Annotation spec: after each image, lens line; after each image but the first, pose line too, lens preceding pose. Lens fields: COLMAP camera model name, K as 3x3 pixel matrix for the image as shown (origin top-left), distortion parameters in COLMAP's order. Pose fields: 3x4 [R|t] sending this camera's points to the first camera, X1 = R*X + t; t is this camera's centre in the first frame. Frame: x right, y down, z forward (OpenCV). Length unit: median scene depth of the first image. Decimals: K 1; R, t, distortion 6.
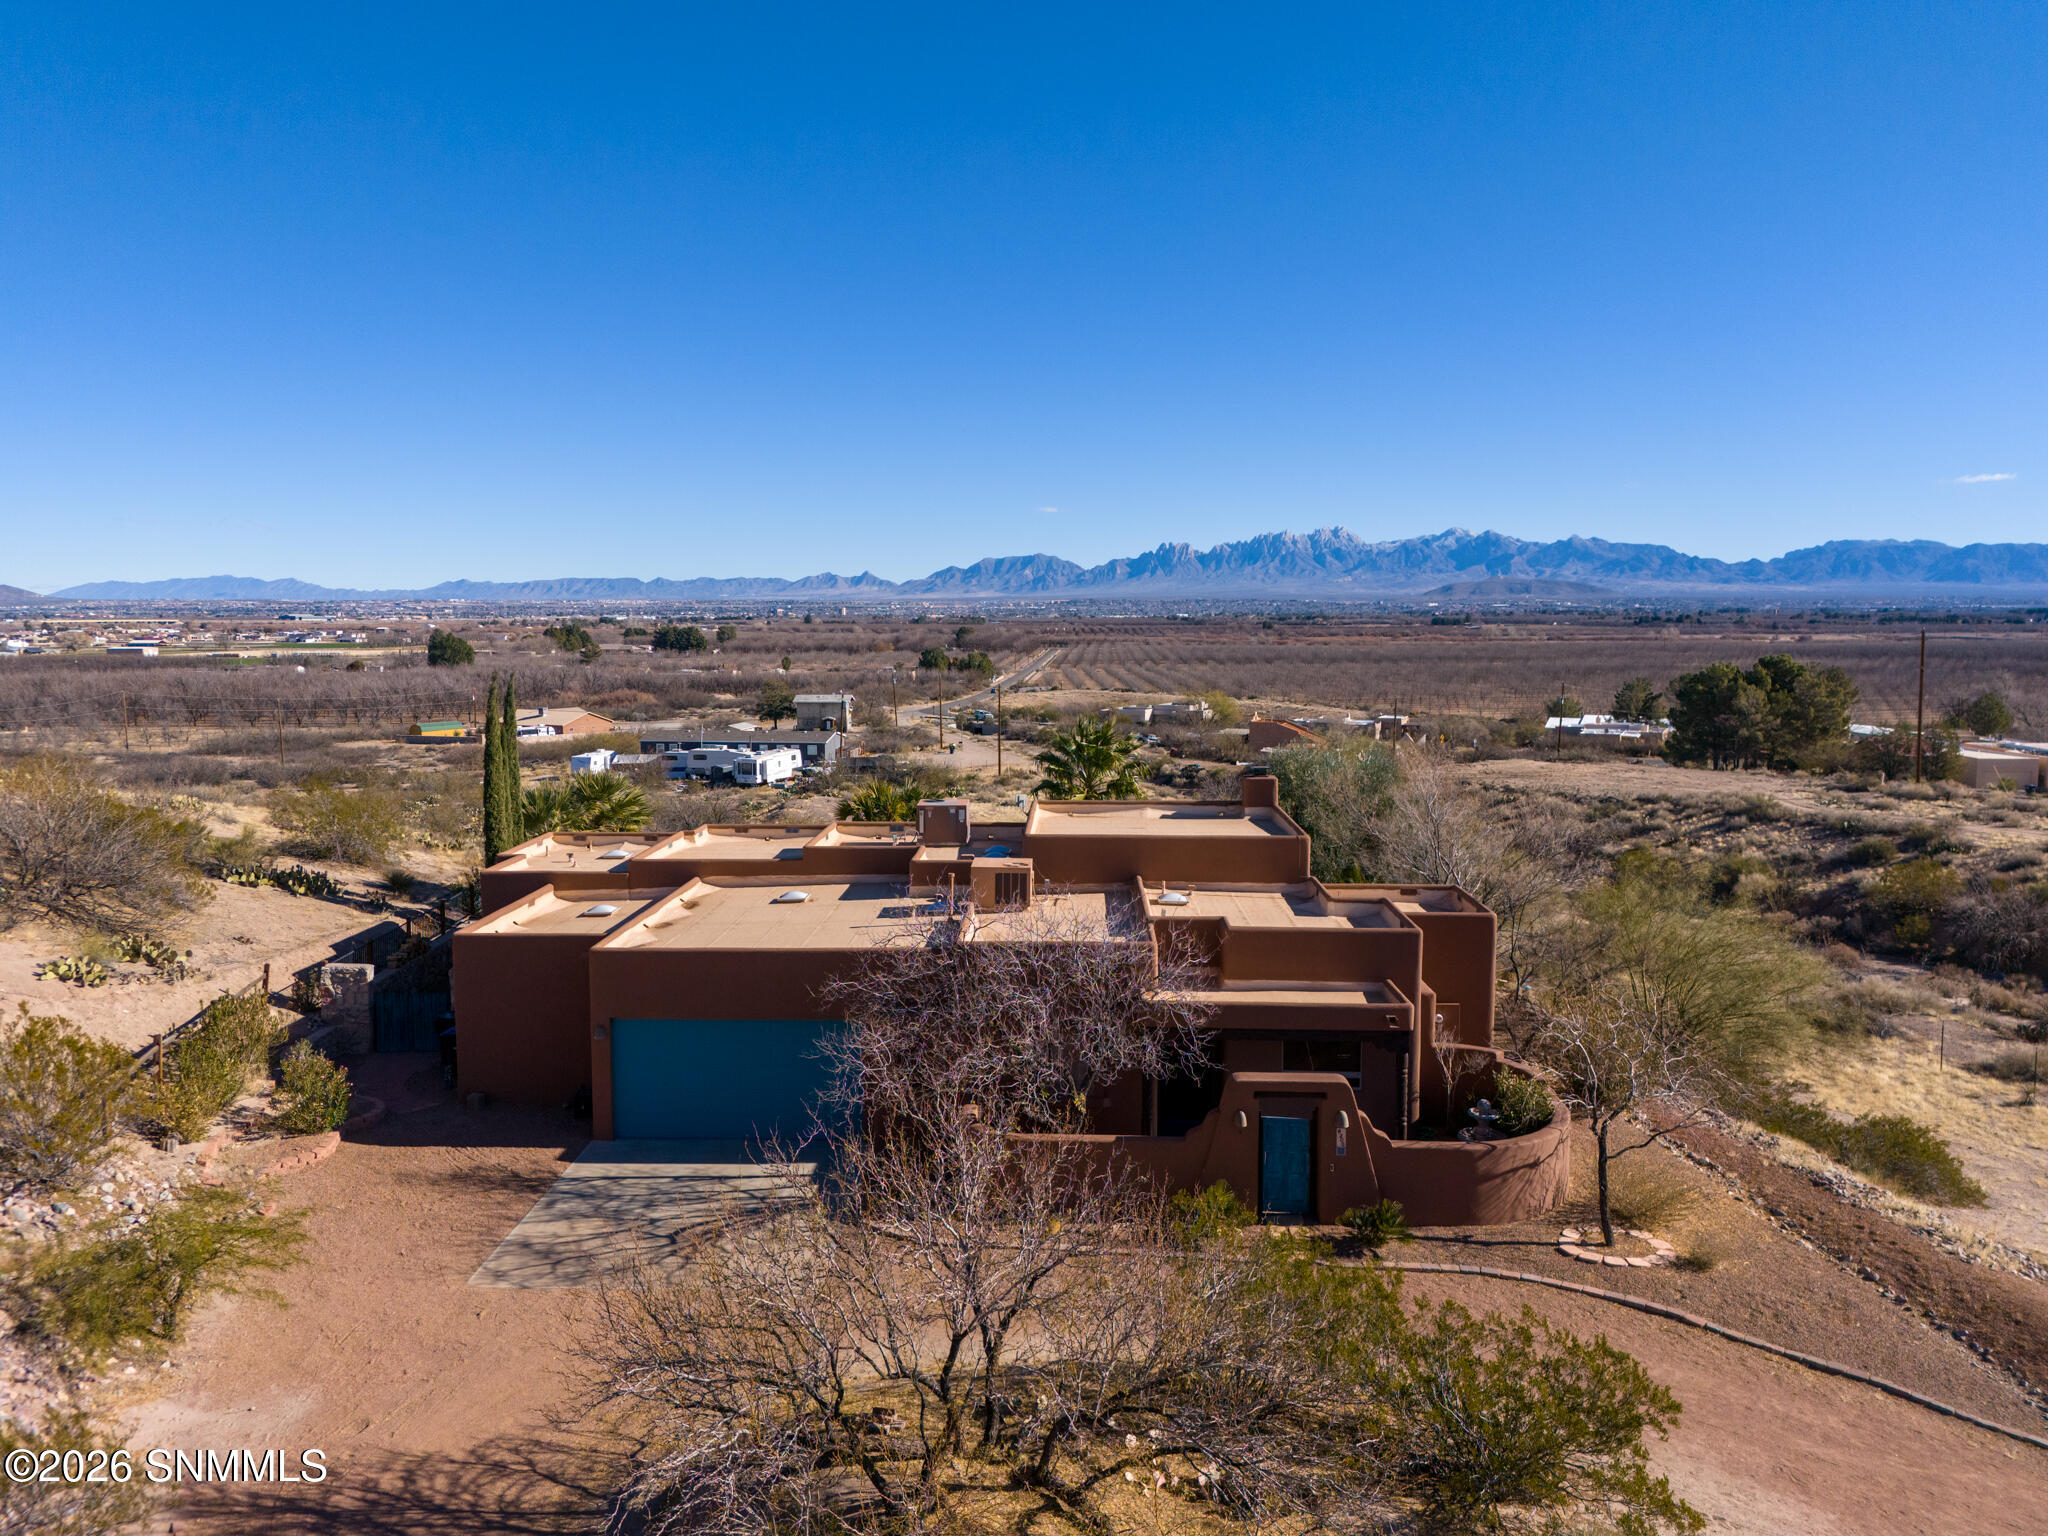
lens RADIAL K [[1505.2, 0, 1024.0], [0, 1505.2, 768.0], [0, 0, 1]] dist [0.099515, -0.110317]
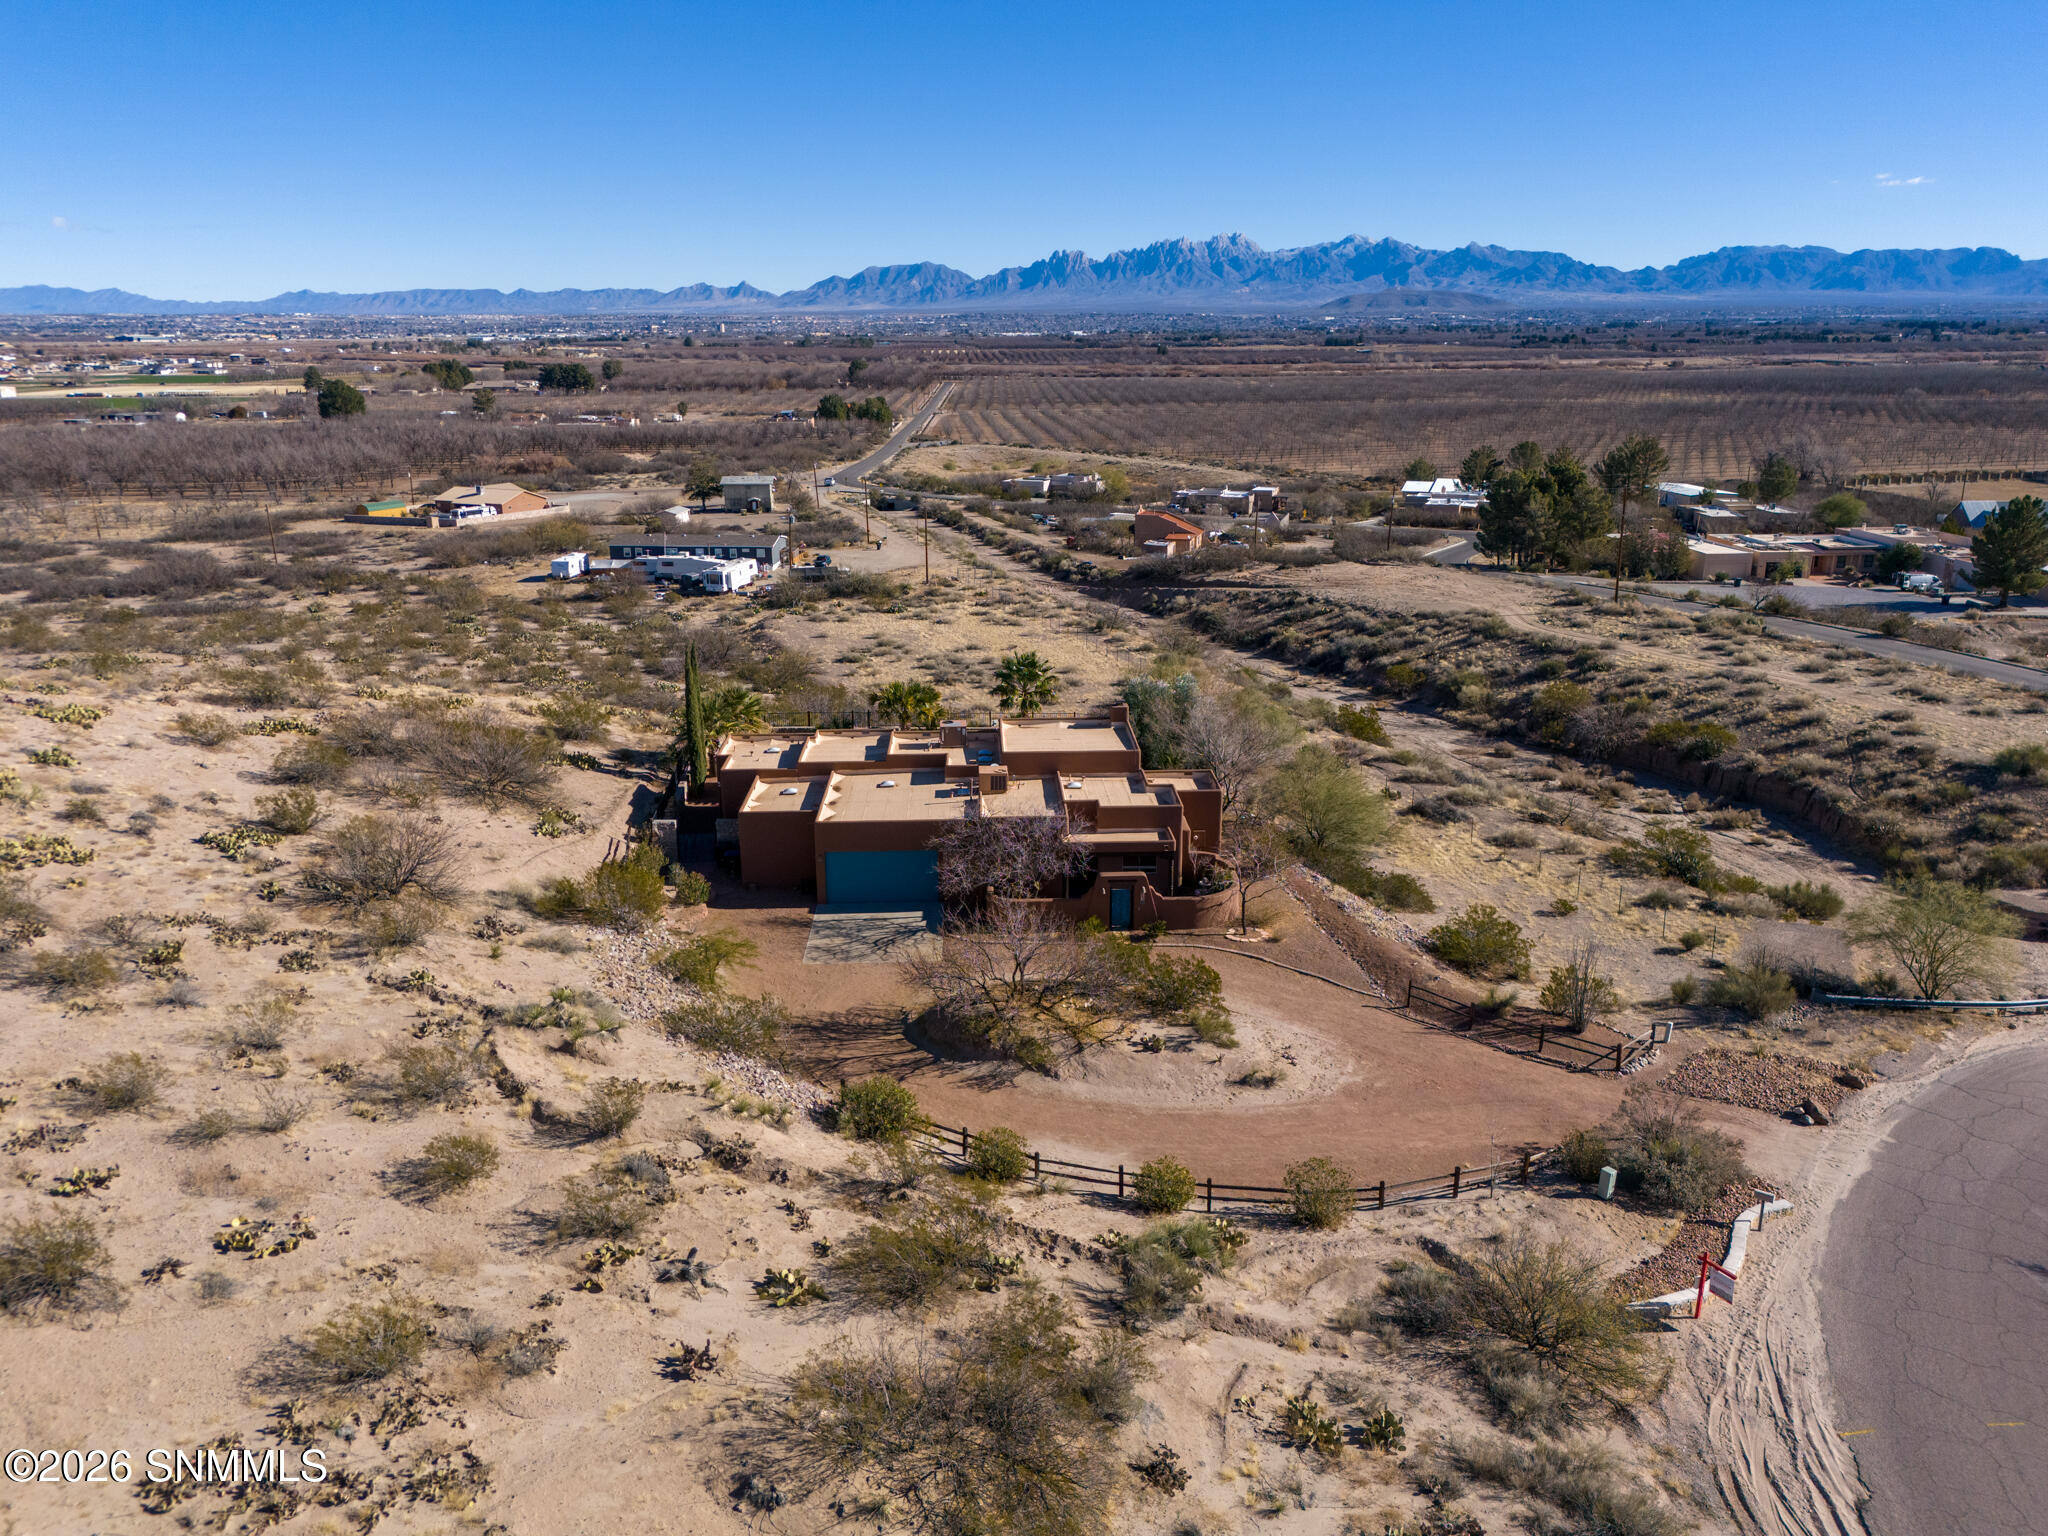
lens RADIAL K [[1505.2, 0, 1024.0], [0, 1505.2, 768.0], [0, 0, 1]] dist [0.099515, -0.110317]
pose [[0.997481, -0.023607, 0.066886, -0.034679], [0.011193, 0.983563, 0.180219, -0.097957], [-0.070041, -0.179016, 0.981350, -0.325990]]
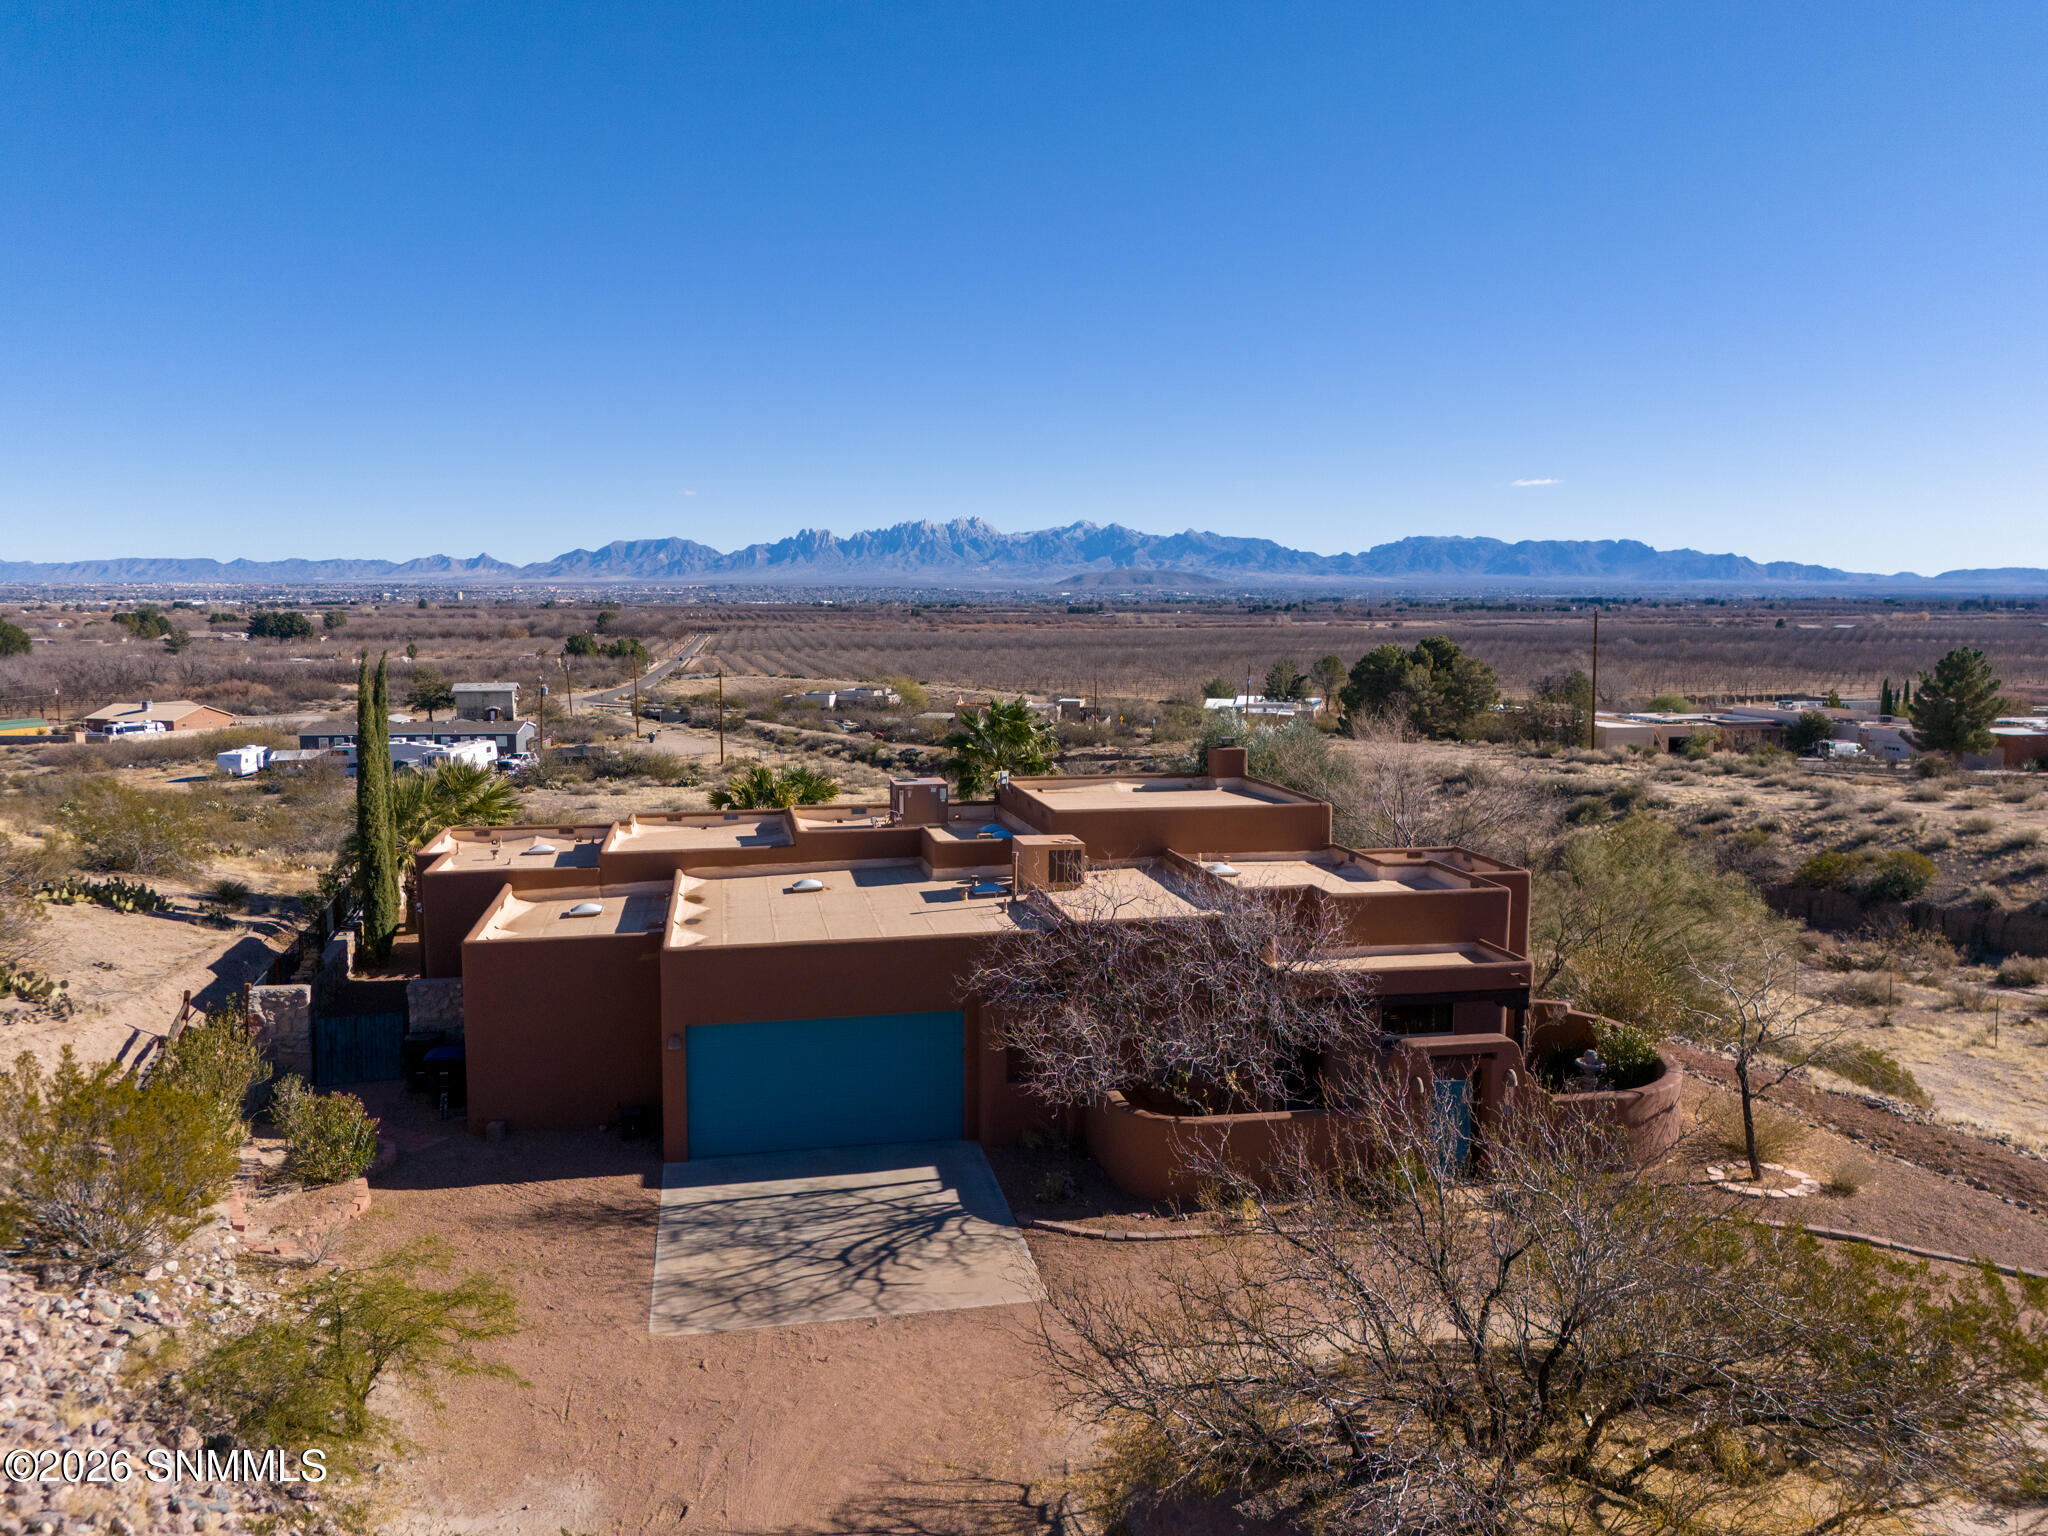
lens RADIAL K [[1505.2, 0, 1024.0], [0, 1505.2, 768.0], [0, 0, 1]] dist [0.099515, -0.110317]
pose [[0.972486, -0.024387, 0.231680, -0.078284], [0.022427, 0.999687, 0.011090, 0.002060], [-0.231878, -0.005589, 0.972729, 0.023273]]
